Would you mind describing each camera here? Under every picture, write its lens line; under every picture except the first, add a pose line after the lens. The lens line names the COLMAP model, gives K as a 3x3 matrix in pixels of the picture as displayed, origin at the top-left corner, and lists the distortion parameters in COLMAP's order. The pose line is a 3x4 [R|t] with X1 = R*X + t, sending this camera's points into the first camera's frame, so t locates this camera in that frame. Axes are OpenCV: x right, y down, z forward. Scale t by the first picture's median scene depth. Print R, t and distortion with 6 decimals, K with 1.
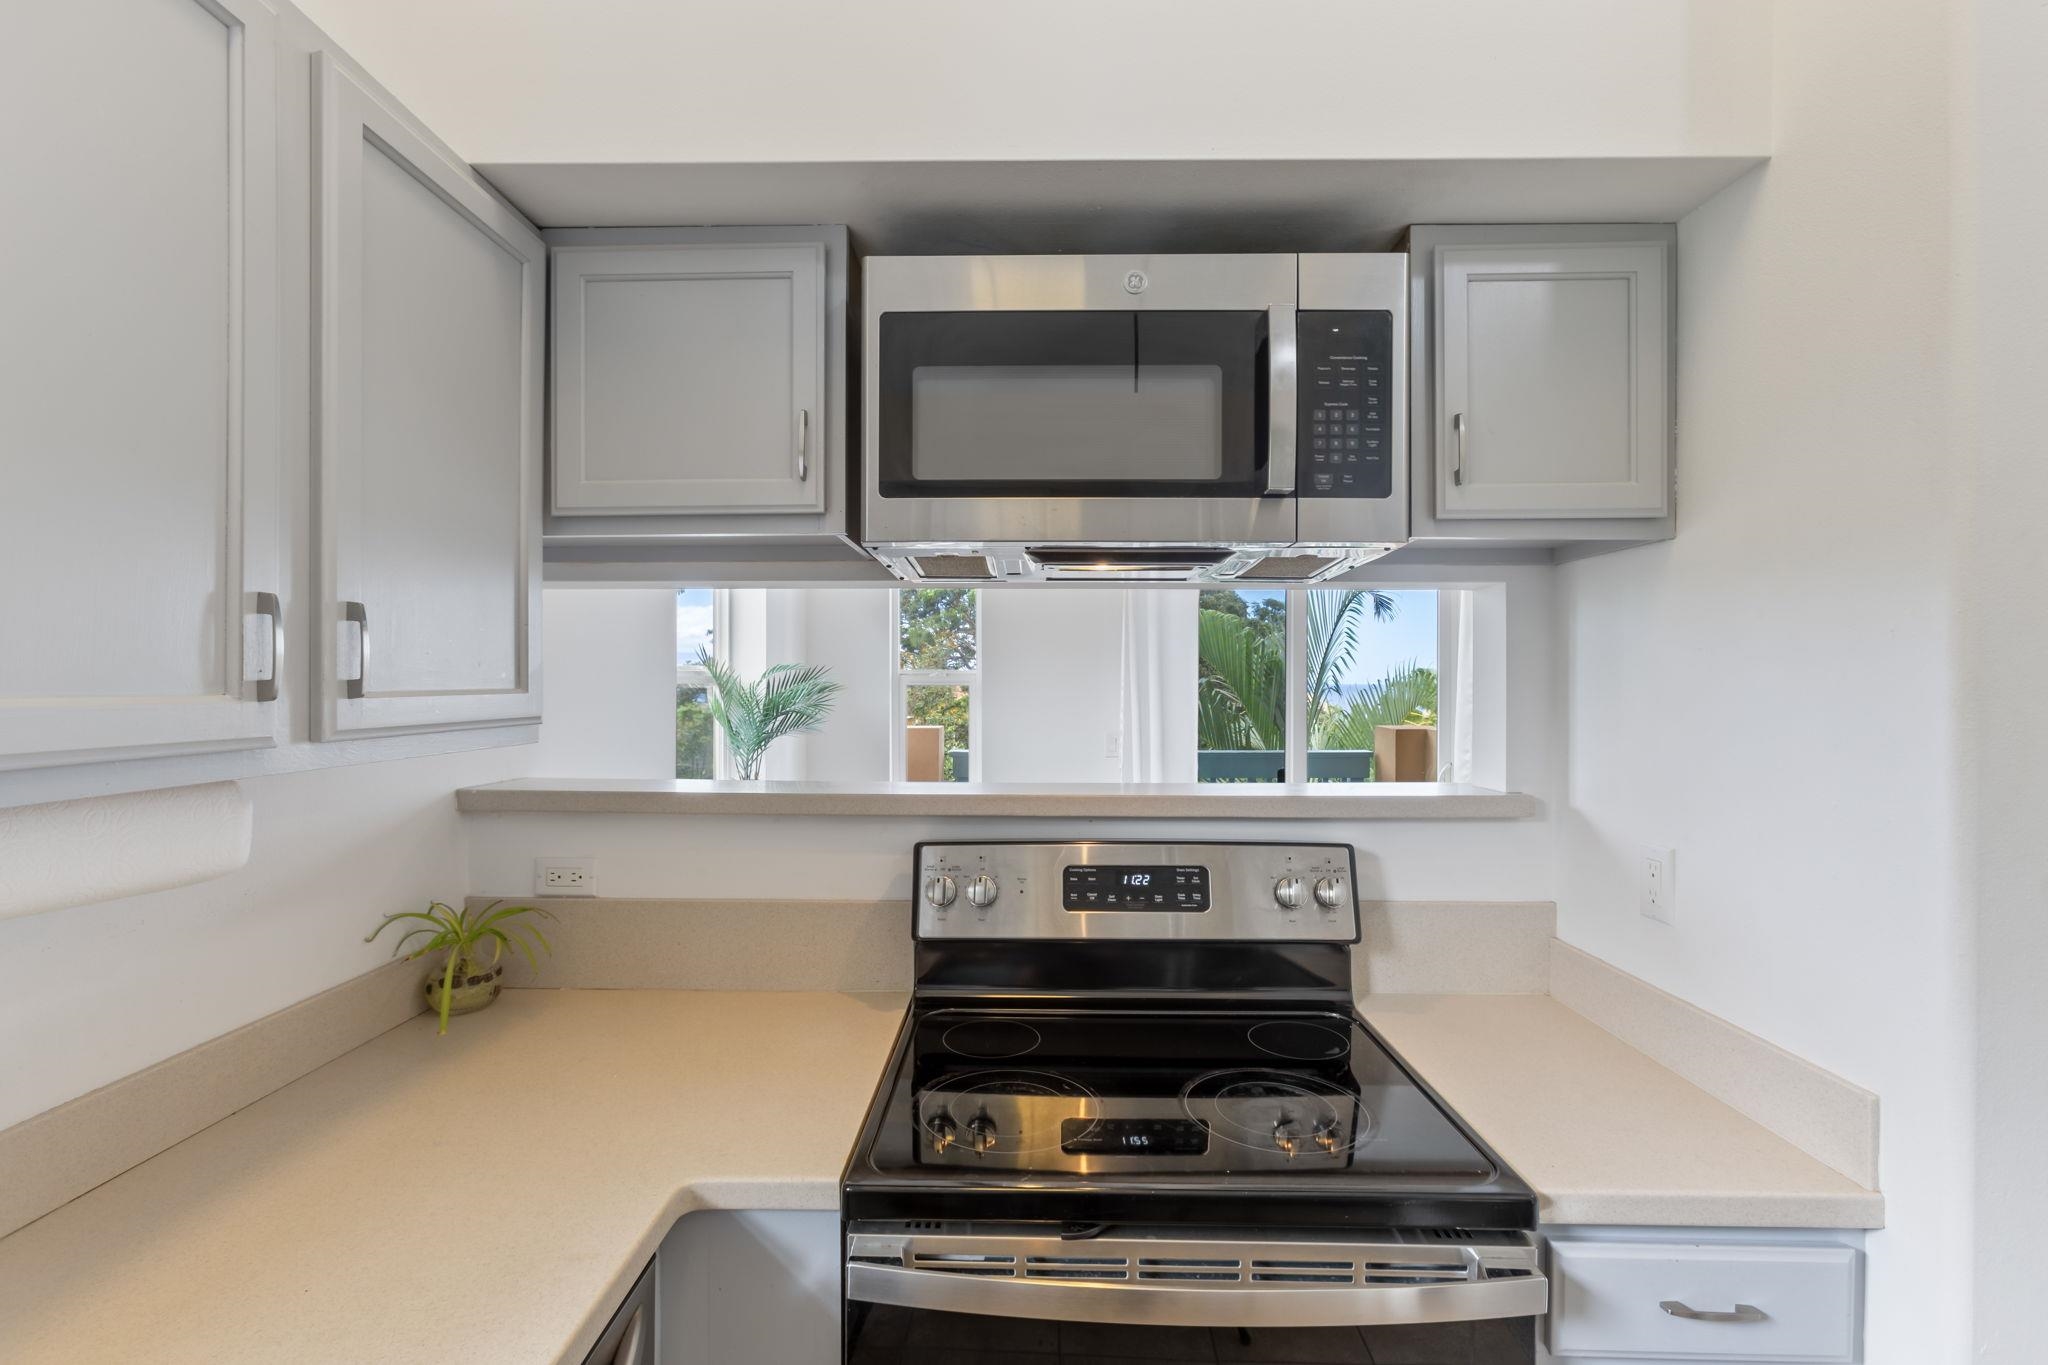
lens RADIAL K [[911.4, 0, 1027.8], [0, 911.4, 683.7], [0, 0, 1]] dist [-0.012149, 0.007491]
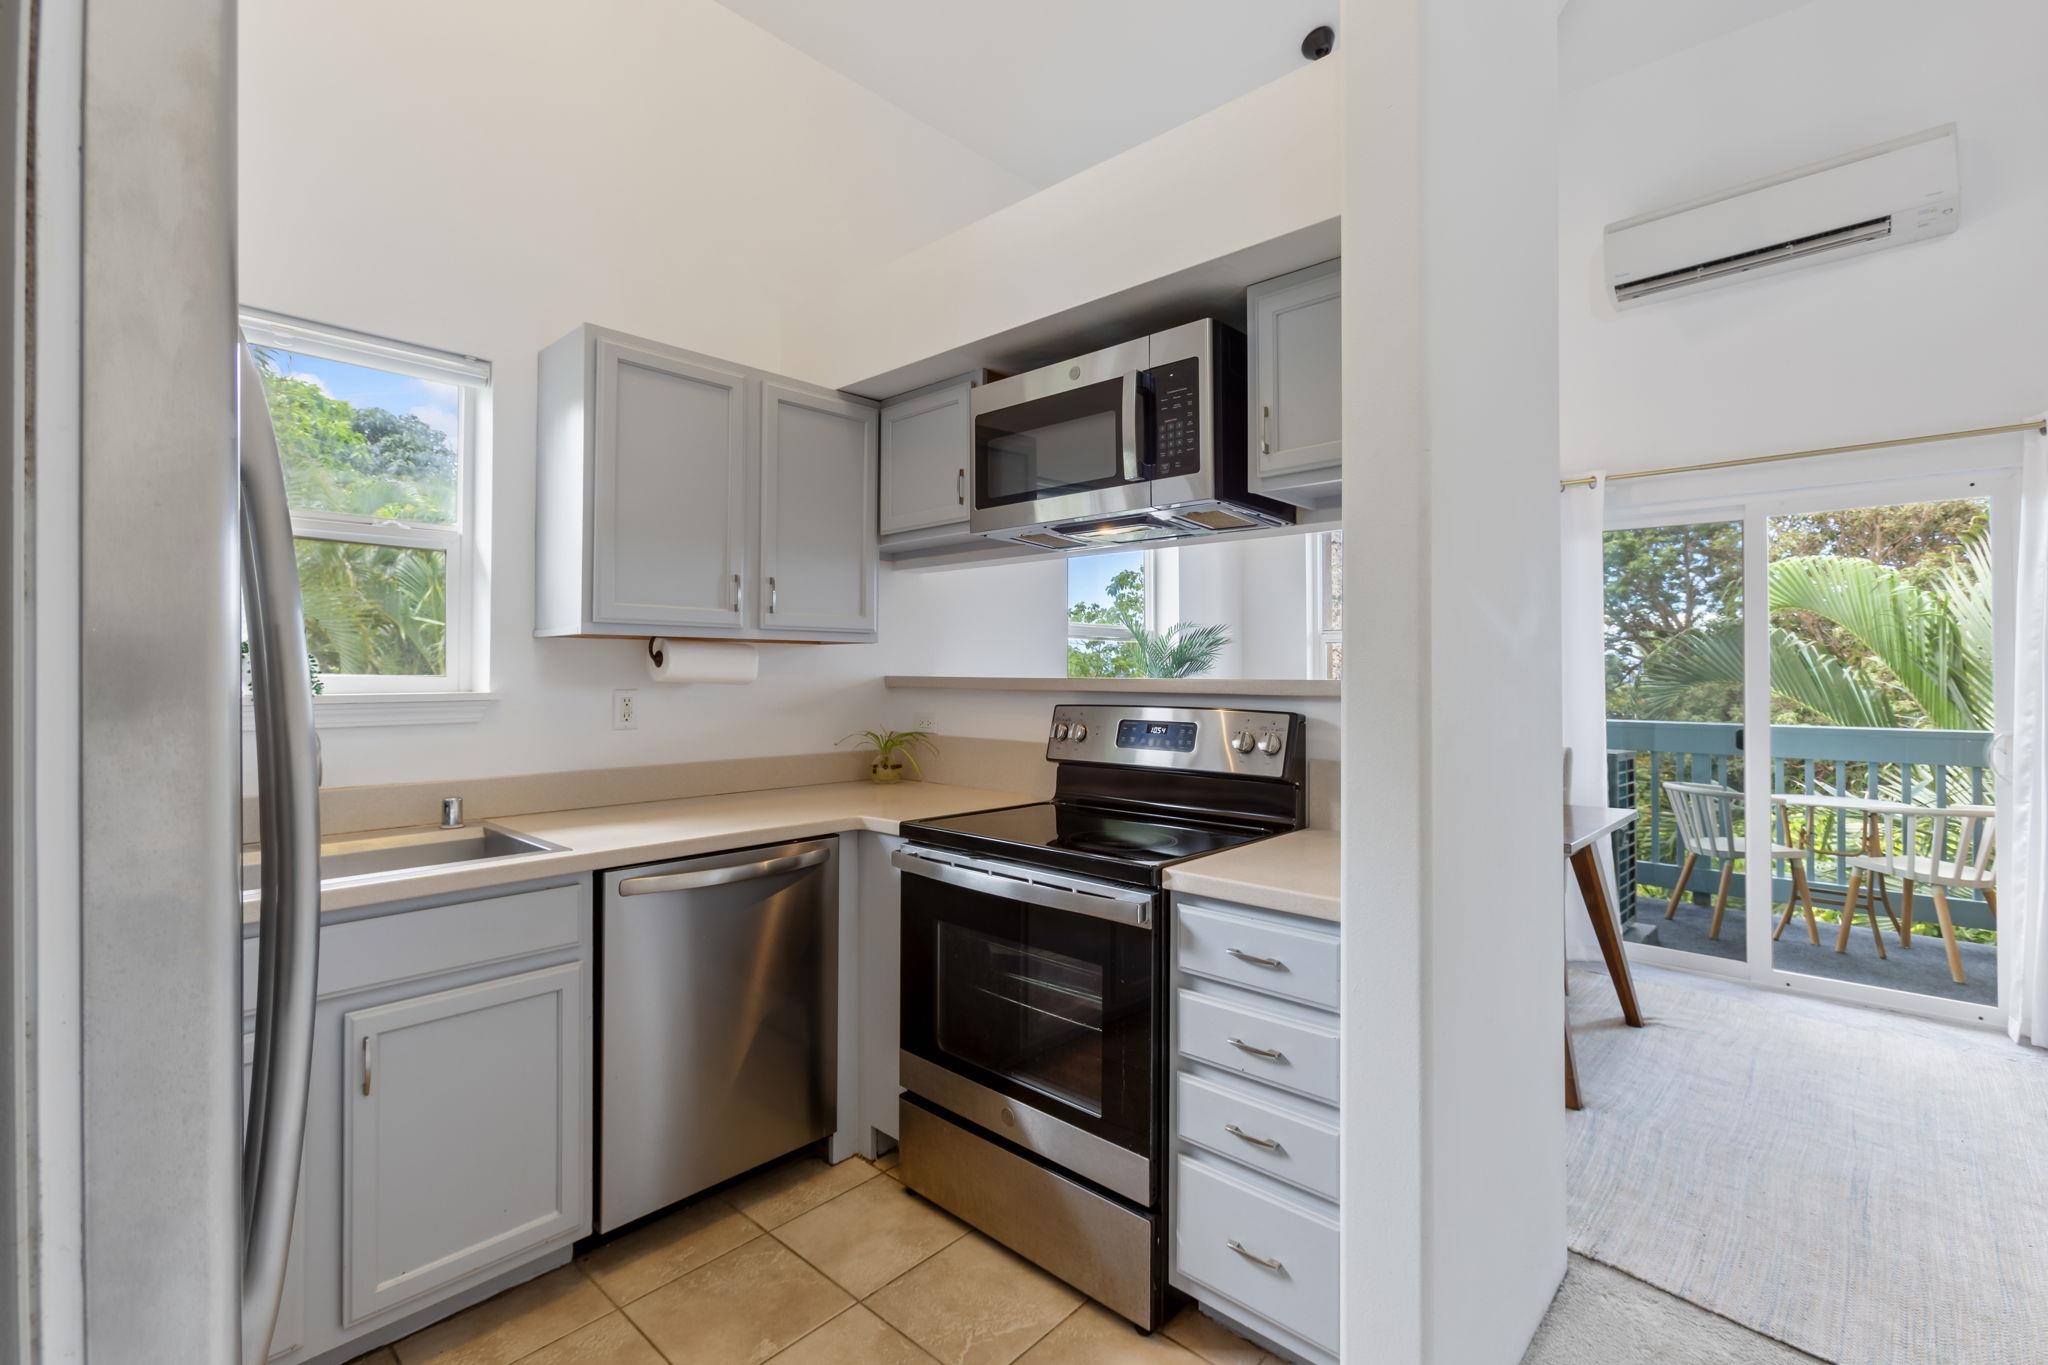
lens RADIAL K [[911.4, 0, 1030.9], [0, 911.4, 654.1], [0, 0, 1]] dist [-0.012149, 0.007491]
pose [[0.750145, -0.014540, -0.661113, 1.203257], [-0.001136, 0.999728, -0.023276, 0.148960], [0.661272, 0.018212, 0.749925, -0.380021]]
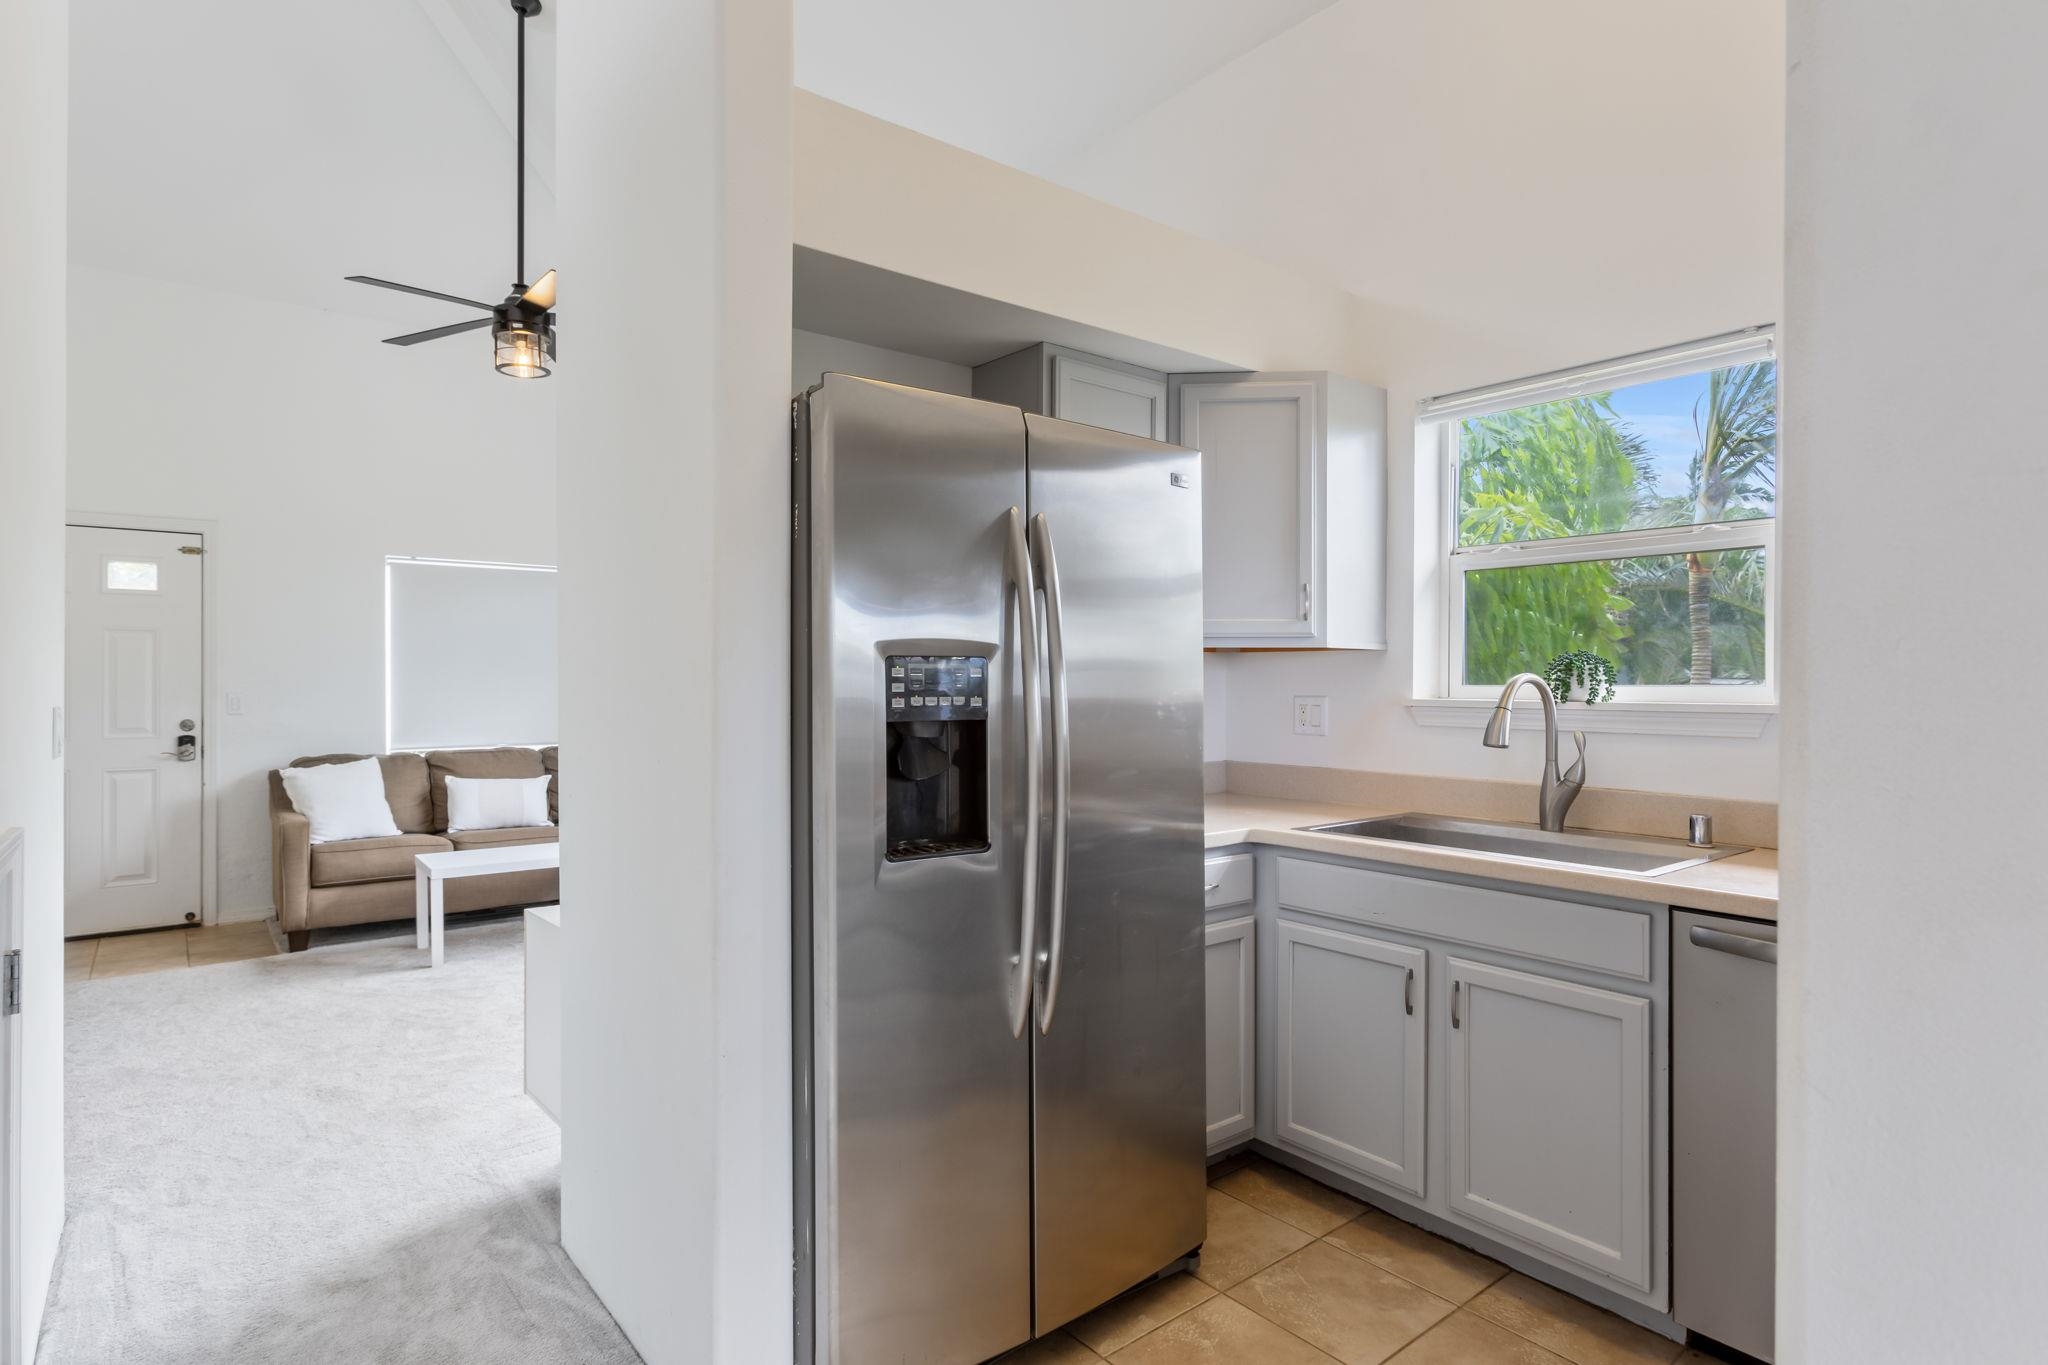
lens RADIAL K [[1075.5, 0, 1021.2], [0, 1075.5, 679.5], [0, 0, 1]] dist [0.012843, -0.003315]
pose [[-0.771390, -0.003269, -0.636354, 1.397558], [-0.004663, 0.999989, 0.000515, 0.144884], [0.636345, 0.003365, -0.771397, 0.879907]]
